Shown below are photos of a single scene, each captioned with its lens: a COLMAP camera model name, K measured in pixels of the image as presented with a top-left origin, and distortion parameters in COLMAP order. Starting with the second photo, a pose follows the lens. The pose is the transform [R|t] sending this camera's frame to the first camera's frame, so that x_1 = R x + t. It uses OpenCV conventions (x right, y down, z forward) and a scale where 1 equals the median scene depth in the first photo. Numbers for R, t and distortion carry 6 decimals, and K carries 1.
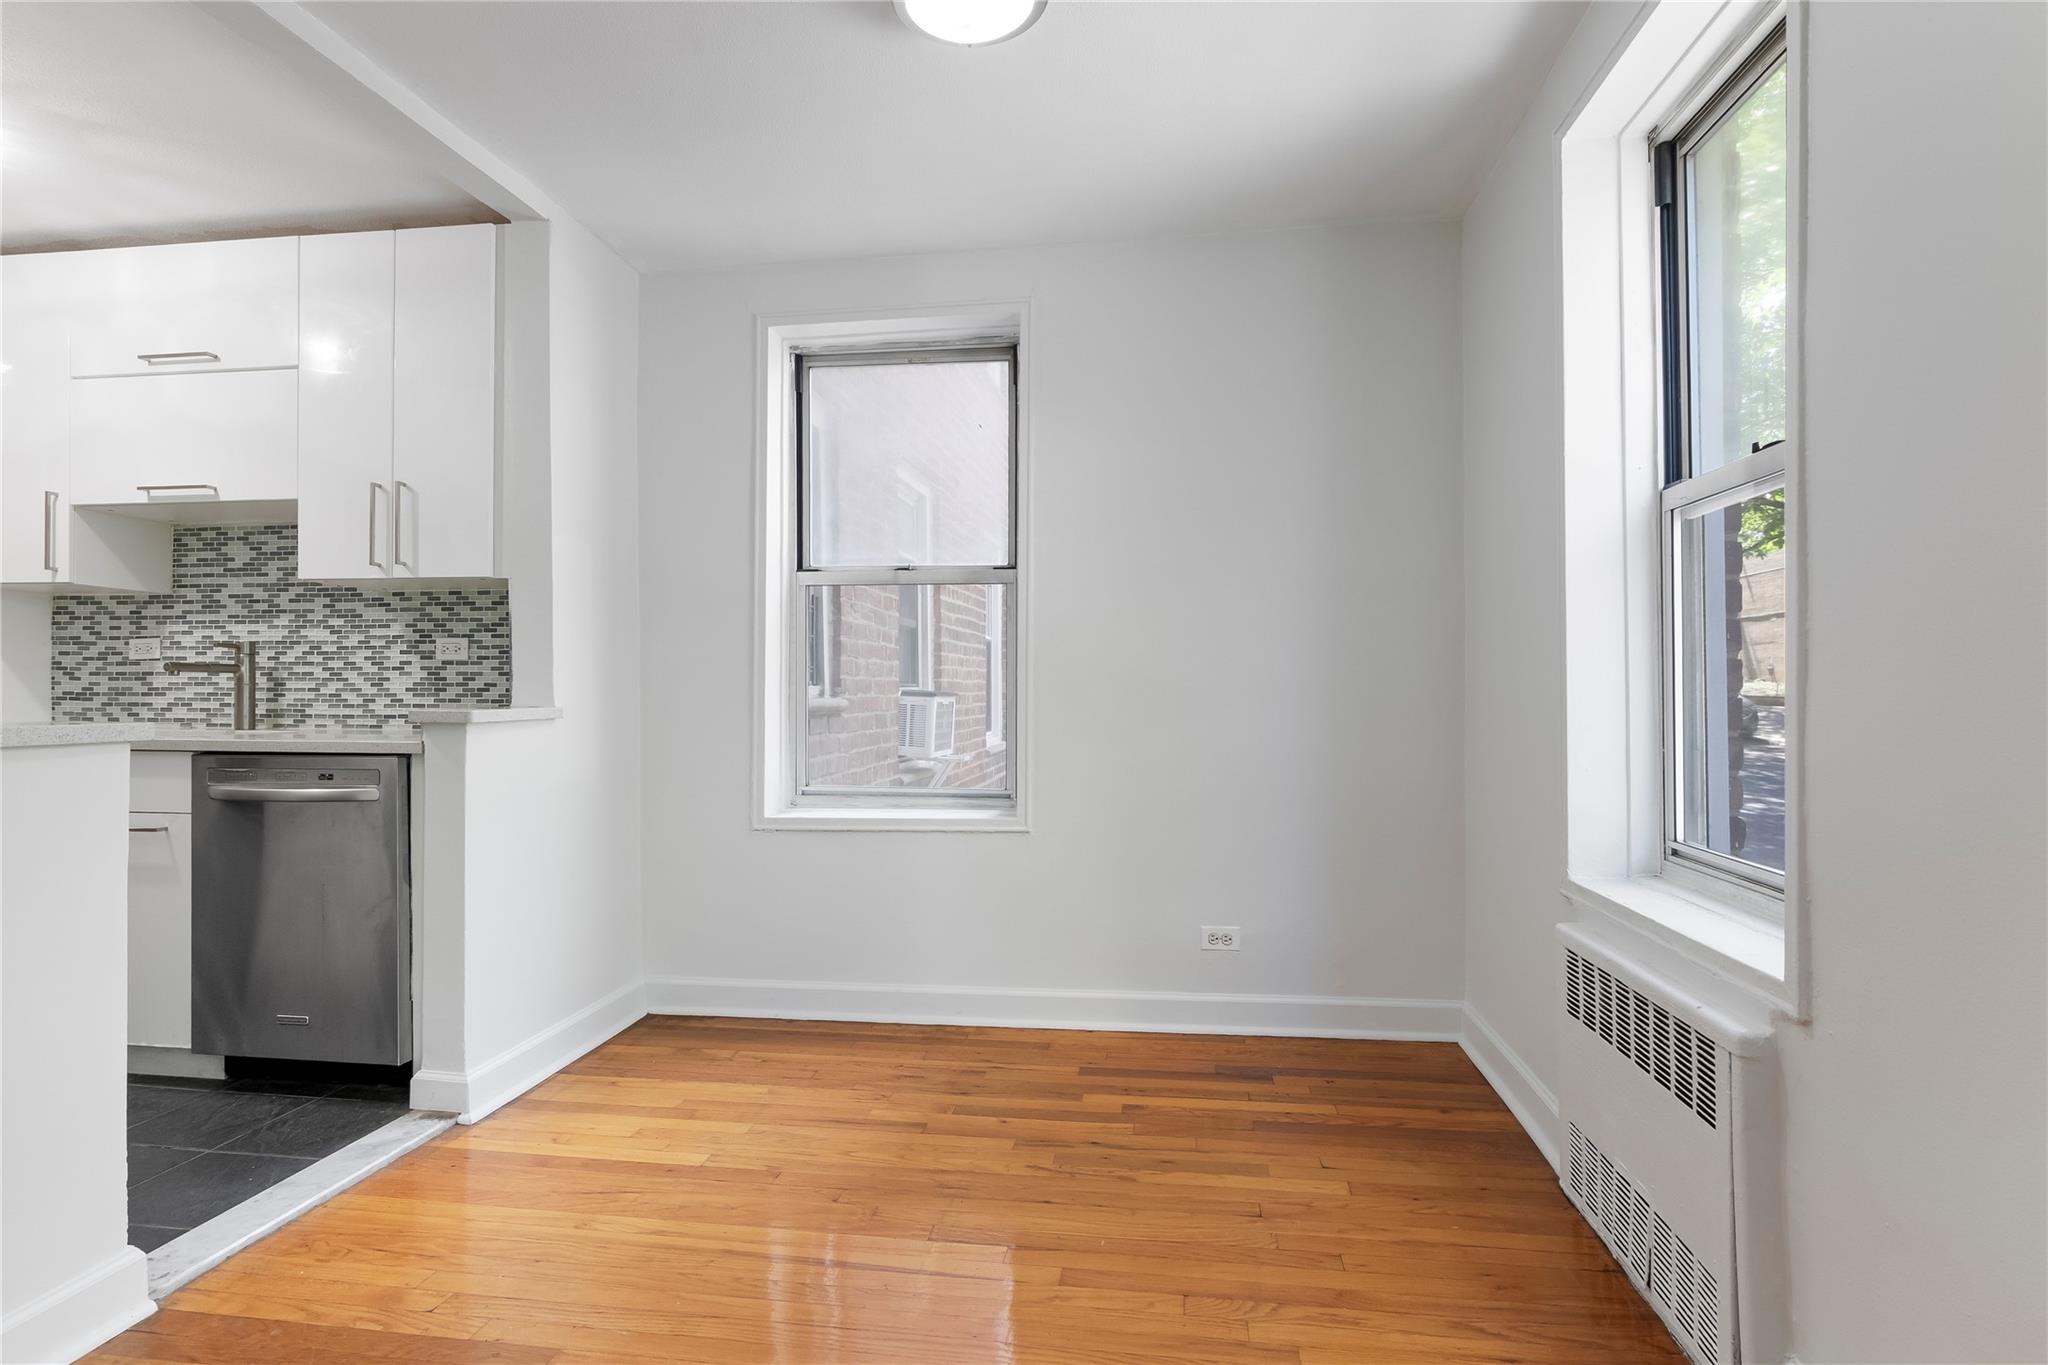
lens RADIAL K [[1023.7, 0, 1024.0], [0, 1023.7, 682.5], [0, 0, 1]] dist [0.000413, 0.000073]
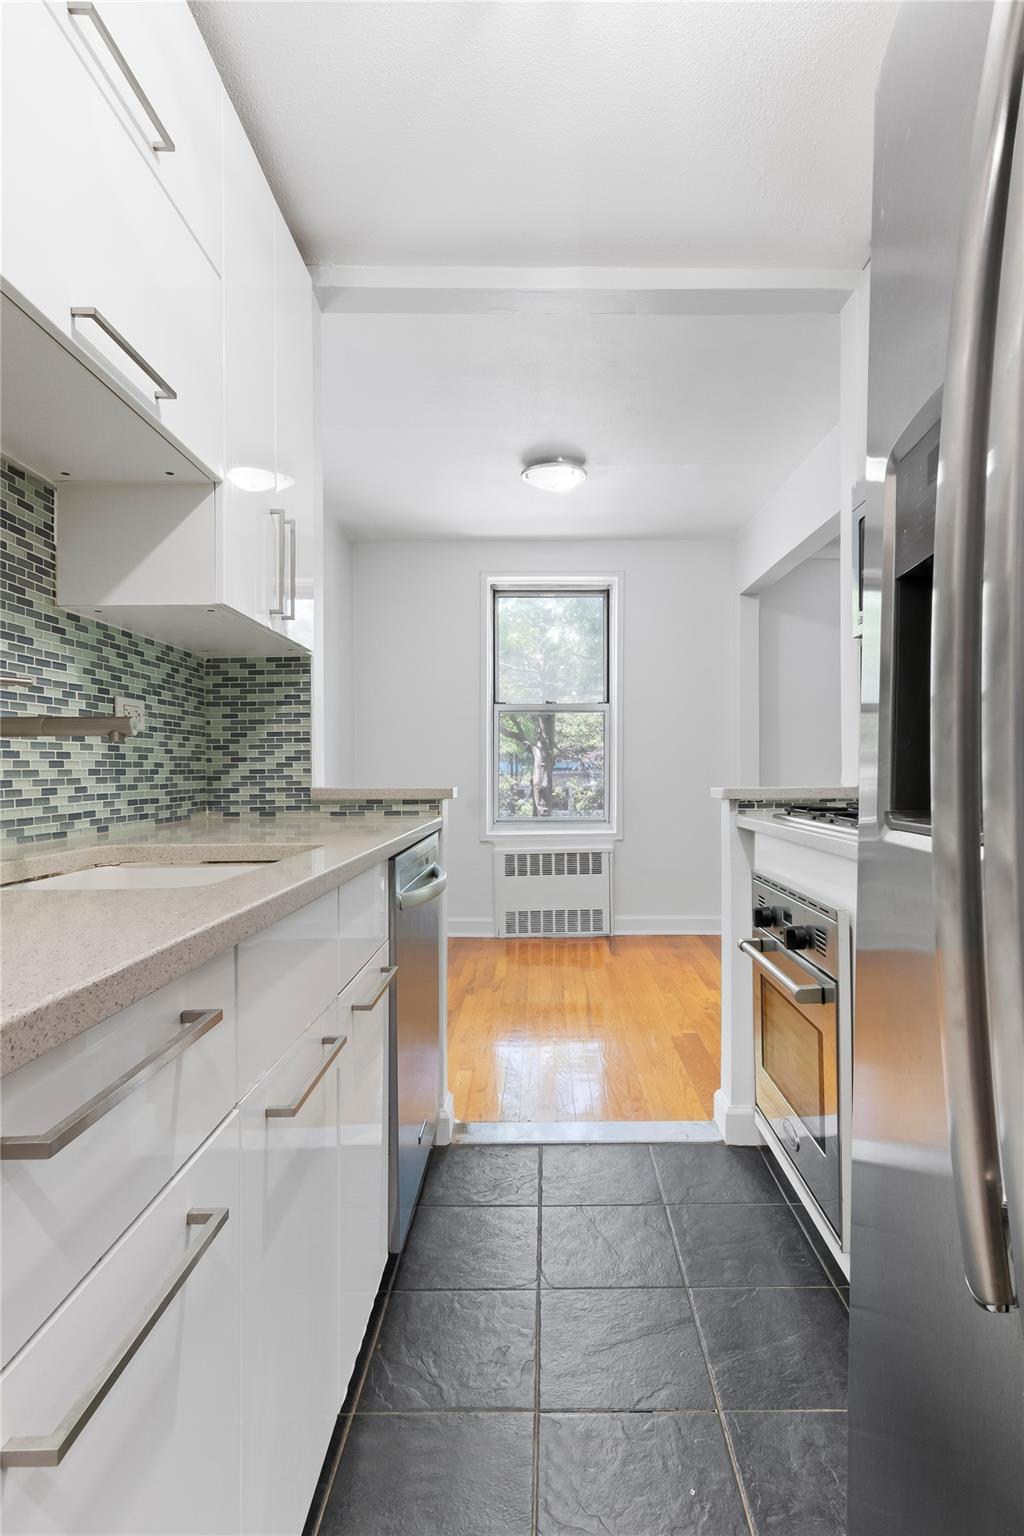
lens RADIAL K [[767.8, 0, 512.0], [0, 767.8, 768.0], [0, 0, 1]] dist [0.000413, 0.000073]
pose [[-0.111979, 0.002131, 0.993708, -1.103750], [0.003511, 0.999992, -0.001749, 0.006152], [-0.993704, 0.003293, -0.111985, 0.790872]]
